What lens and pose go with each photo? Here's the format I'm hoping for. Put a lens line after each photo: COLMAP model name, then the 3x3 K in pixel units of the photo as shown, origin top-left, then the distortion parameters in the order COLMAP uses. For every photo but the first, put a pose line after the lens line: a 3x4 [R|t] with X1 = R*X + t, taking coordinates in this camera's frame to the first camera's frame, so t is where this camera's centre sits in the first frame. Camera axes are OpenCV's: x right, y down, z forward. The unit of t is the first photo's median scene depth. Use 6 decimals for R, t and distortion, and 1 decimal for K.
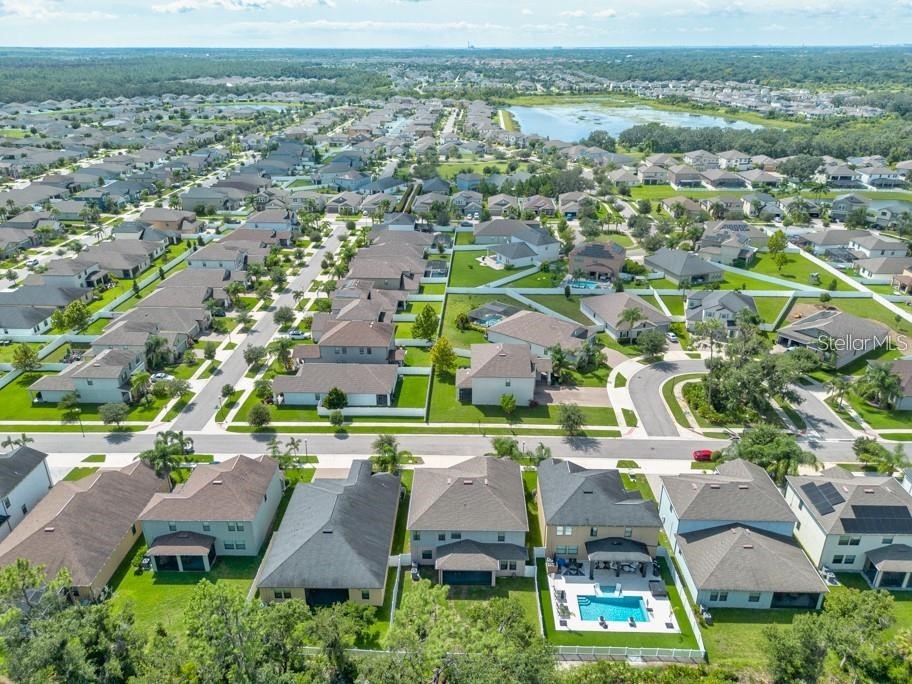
lens RADIAL K [[662.5, 0, 456.0], [0, 662.5, 342.0], [0, 0, 1]] dist [0.086247, -0.105247]
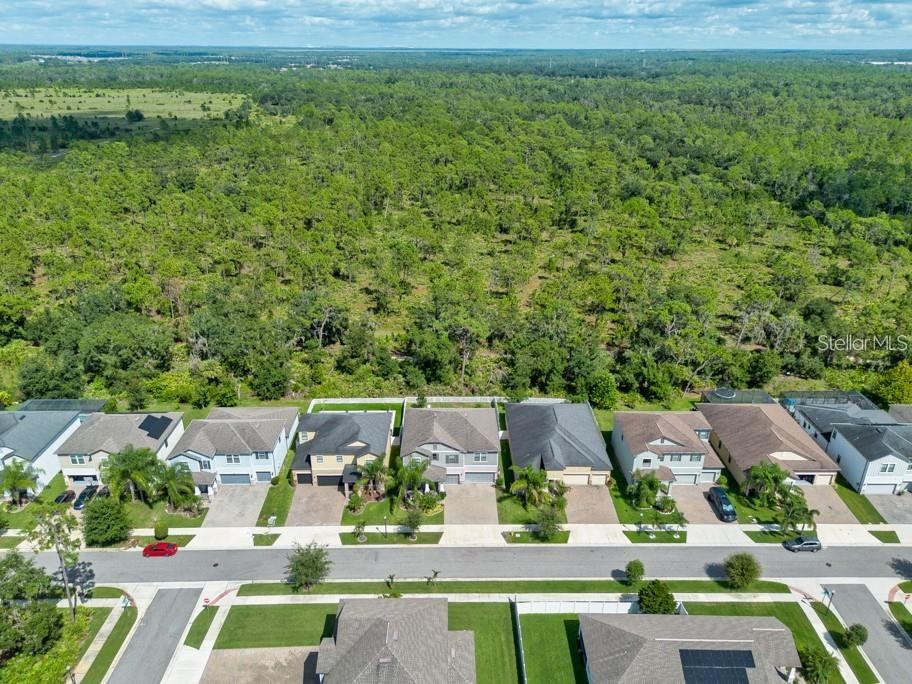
lens RADIAL K [[662.5, 0, 456.0], [0, 662.5, 342.0], [0, 0, 1]] dist [0.086247, -0.105247]
pose [[-0.999595, 0.009608, -0.026788, 0.026998], [-0.013502, 0.668493, 0.743595, -0.531064], [0.025052, 0.743656, -0.668093, 1.172772]]
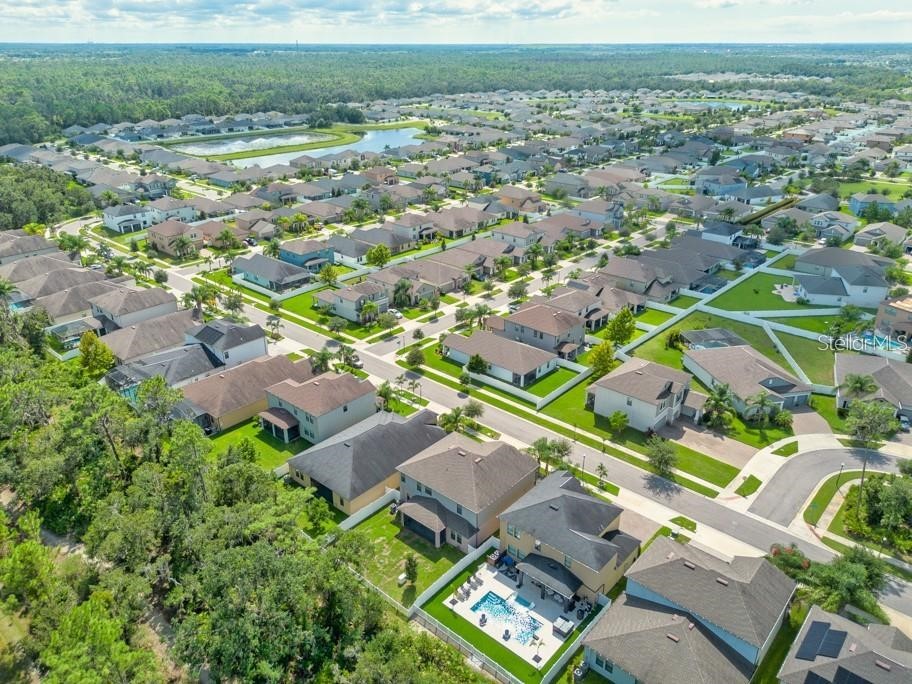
lens RADIAL K [[662.5, 0, 456.0], [0, 662.5, 342.0], [0, 0, 1]] dist [0.086247, -0.105247]
pose [[0.764885, 0.266088, -0.586641, 0.404978], [-0.262804, 0.960362, 0.092947, -0.041343], [0.588120, 0.083078, 0.804495, 0.078005]]
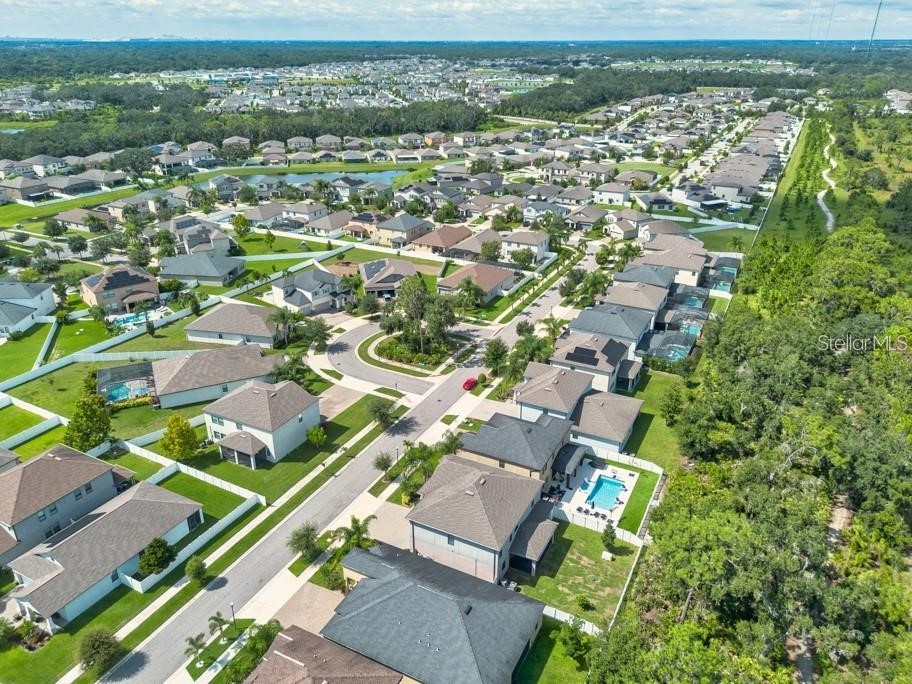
lens RADIAL K [[662.5, 0, 456.0], [0, 662.5, 342.0], [0, 0, 1]] dist [0.086247, -0.105247]
pose [[0.439147, -0.369923, 0.818723, -0.498247], [0.364207, 0.906359, 0.214167, -0.138766], [-0.821282, 0.204134, 0.532753, 0.318012]]
